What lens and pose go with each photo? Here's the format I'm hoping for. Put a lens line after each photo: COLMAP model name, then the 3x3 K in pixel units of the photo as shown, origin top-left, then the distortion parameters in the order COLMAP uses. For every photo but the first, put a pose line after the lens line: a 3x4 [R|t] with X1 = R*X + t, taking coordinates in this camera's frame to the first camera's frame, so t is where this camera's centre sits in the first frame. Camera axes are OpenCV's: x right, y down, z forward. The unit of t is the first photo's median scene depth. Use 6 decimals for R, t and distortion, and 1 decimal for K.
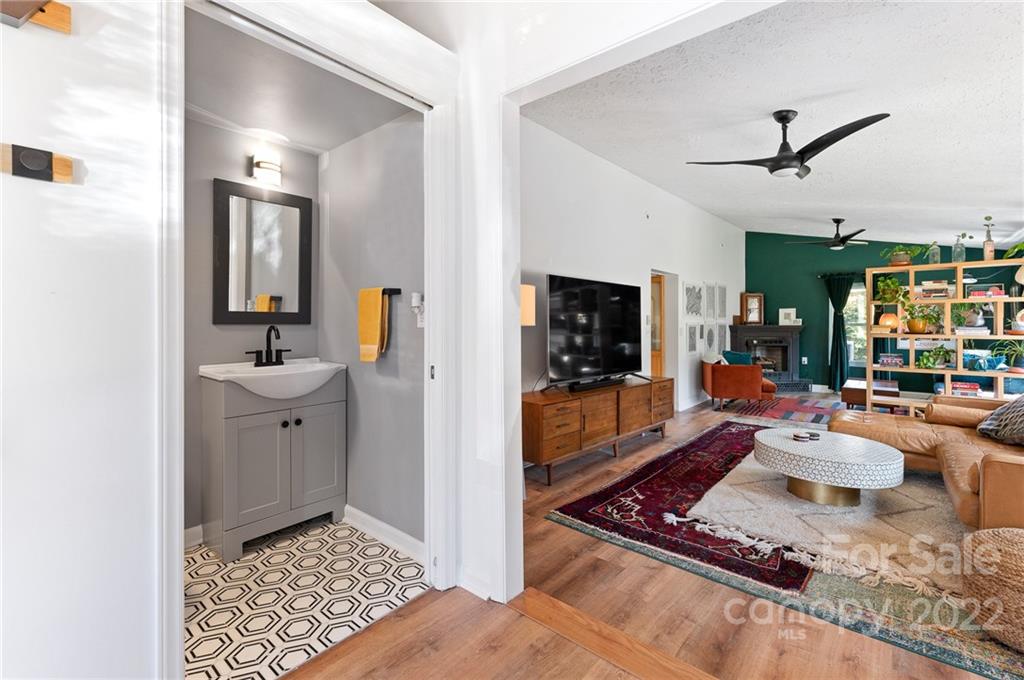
lens RADIAL K [[435.5, 0, 525.2], [0, 435.5, 323.5], [0, 0, 1]] dist [-0.001041, 0.000386]
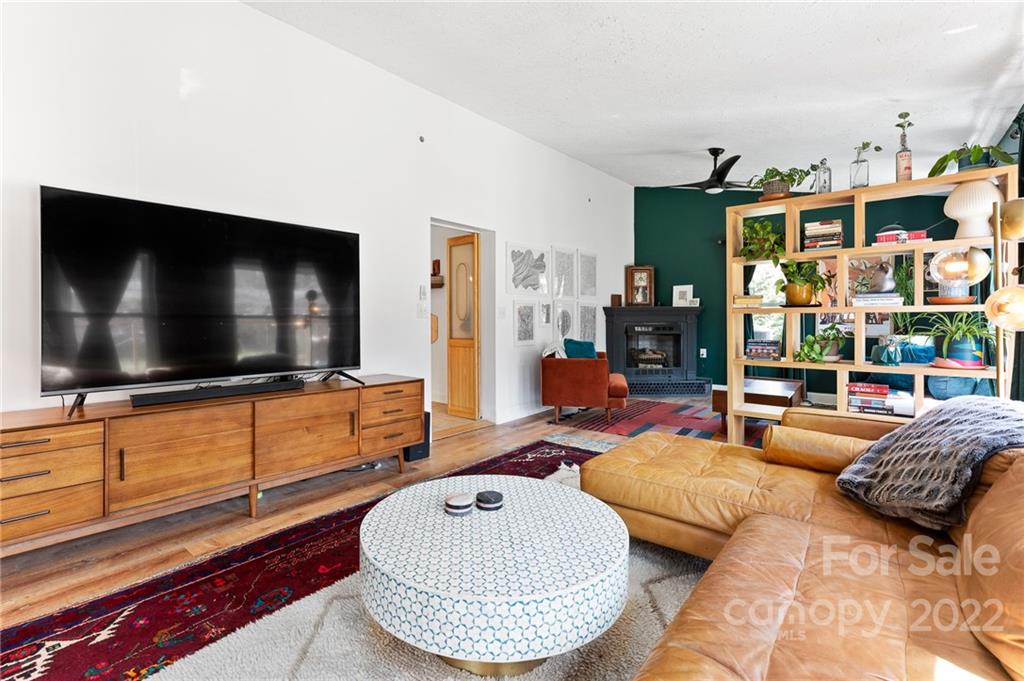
lens RADIAL K [[465.0, 0, 483.5], [0, 465.0, 322.0], [0, 0, 1]] dist [-0.002087, -0.000065]
pose [[0.999976, -0.004613, 0.005149, 0.441350], [0.004564, 0.999946, 0.009335, 0.037285], [-0.005191, -0.009311, 0.999943, 0.327978]]
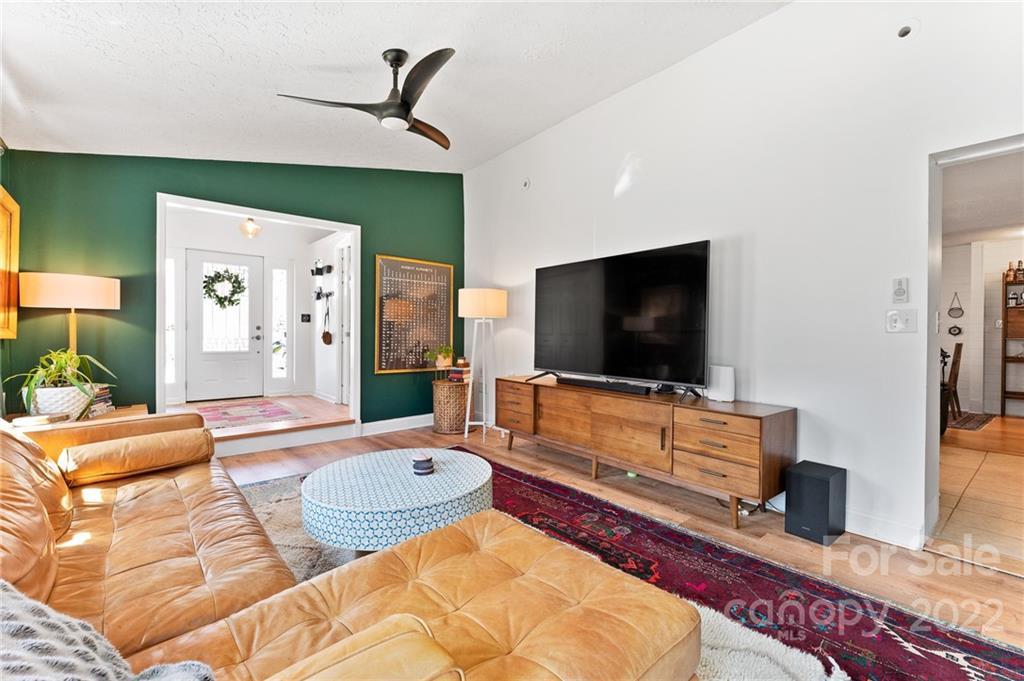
lens RADIAL K [[435.5, 0, 508.9], [0, 435.5, 340.5], [0, 0, 1]] dist [-0.001041, 0.000386]
pose [[-0.158389, 0.010836, -0.987317, 0.869397], [0.000822, 0.999941, 0.010843, 0.040569], [0.987376, 0.000906, -0.158389, 0.833965]]
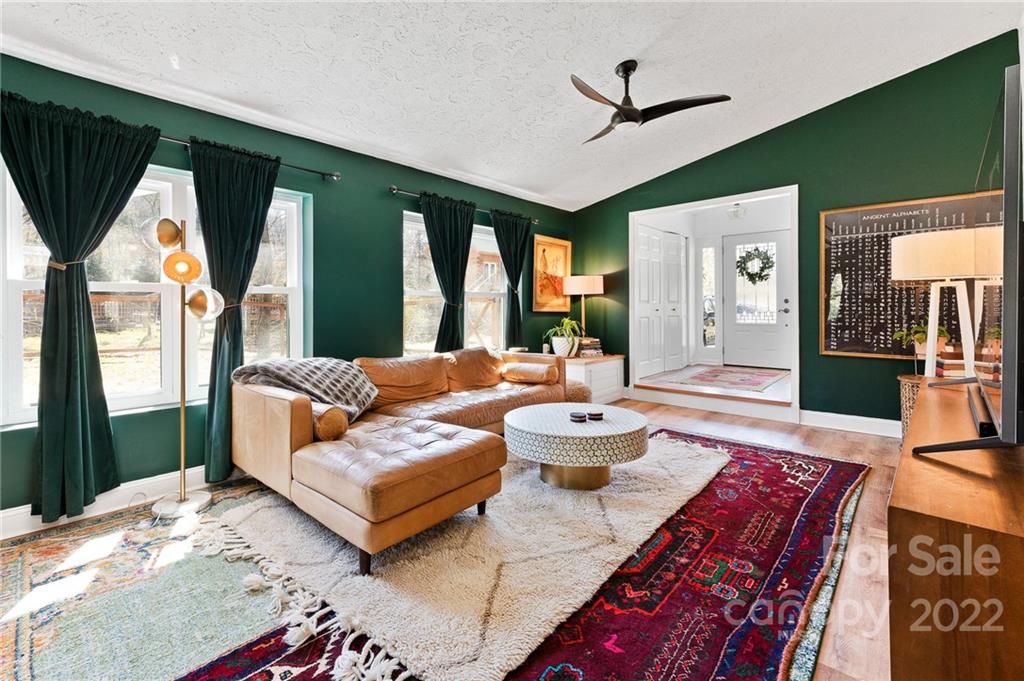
lens RADIAL K [[442.4, 0, 494.2], [0, 442.4, 316.3], [0, 0, 1]] dist [-0.003429, -0.000465]
pose [[-0.998326, 0.005235, 0.057596, 0.520691], [0.005999, 0.999896, 0.013100, 0.039600], [-0.057522, 0.013424, -0.998254, 1.239284]]
